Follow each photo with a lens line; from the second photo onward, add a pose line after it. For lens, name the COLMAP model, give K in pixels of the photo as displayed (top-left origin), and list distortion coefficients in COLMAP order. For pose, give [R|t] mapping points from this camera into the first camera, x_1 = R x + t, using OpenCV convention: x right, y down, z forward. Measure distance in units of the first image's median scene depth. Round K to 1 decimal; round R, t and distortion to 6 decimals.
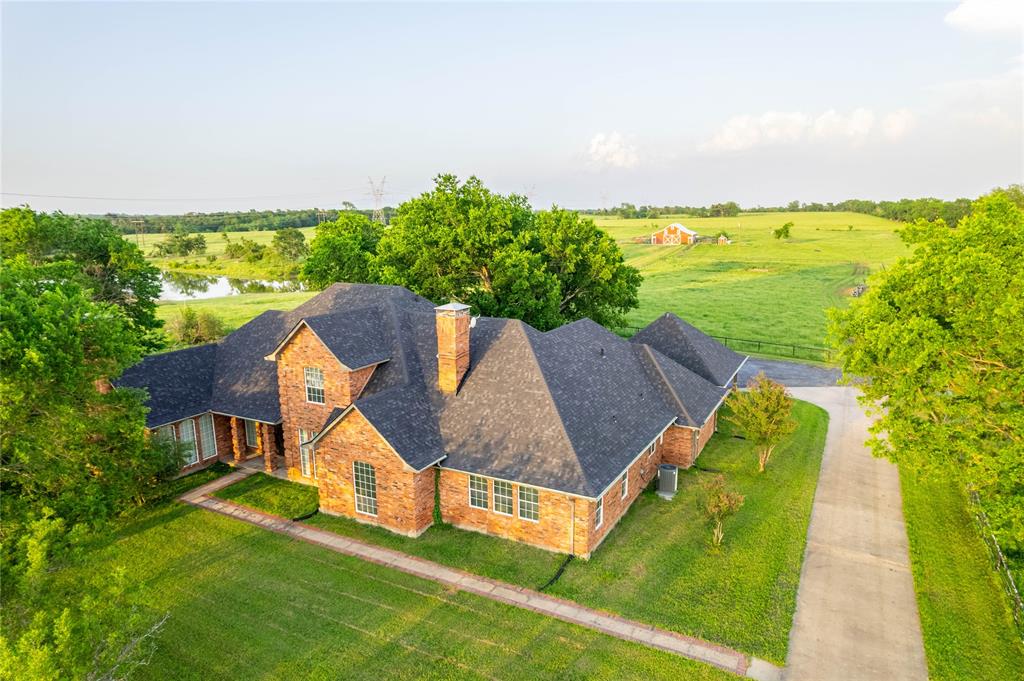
lens RADIAL K [[656.9, 0, 512.0], [0, 656.9, 340.5], [0, 0, 1]] dist [-0.074461, 0.059754]
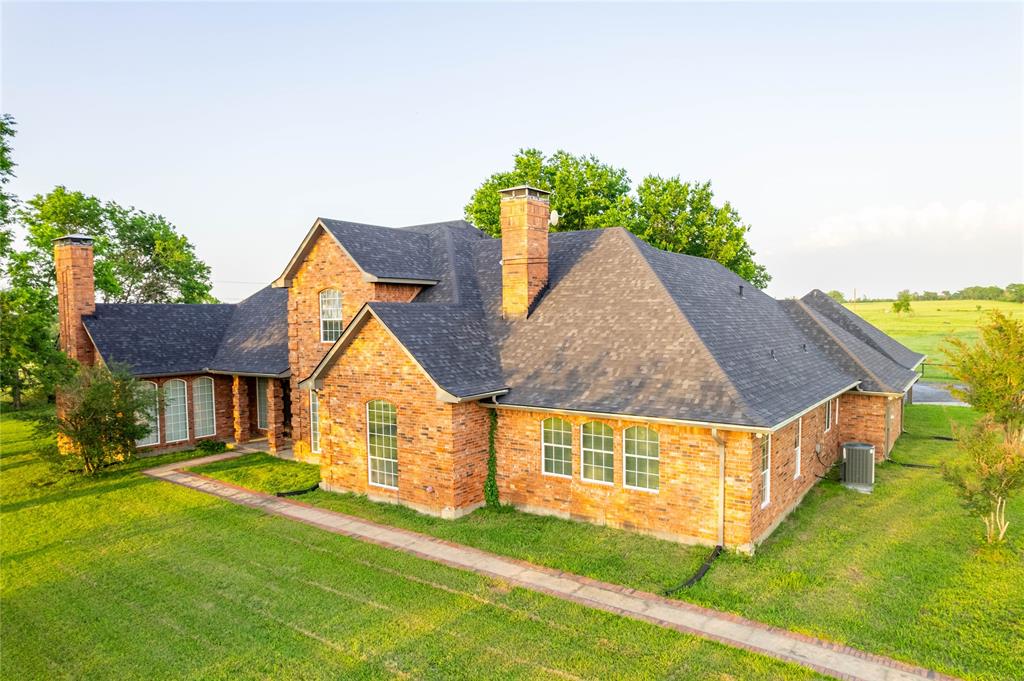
lens RADIAL K [[656.9, 0, 512.0], [0, 656.9, 340.5], [0, 0, 1]] dist [-0.074461, 0.059754]
pose [[0.990259, 0.003113, -0.139201, -0.007733], [-0.023535, 0.989107, -0.145307, 0.218607], [0.137232, 0.147167, 0.979545, 0.370799]]
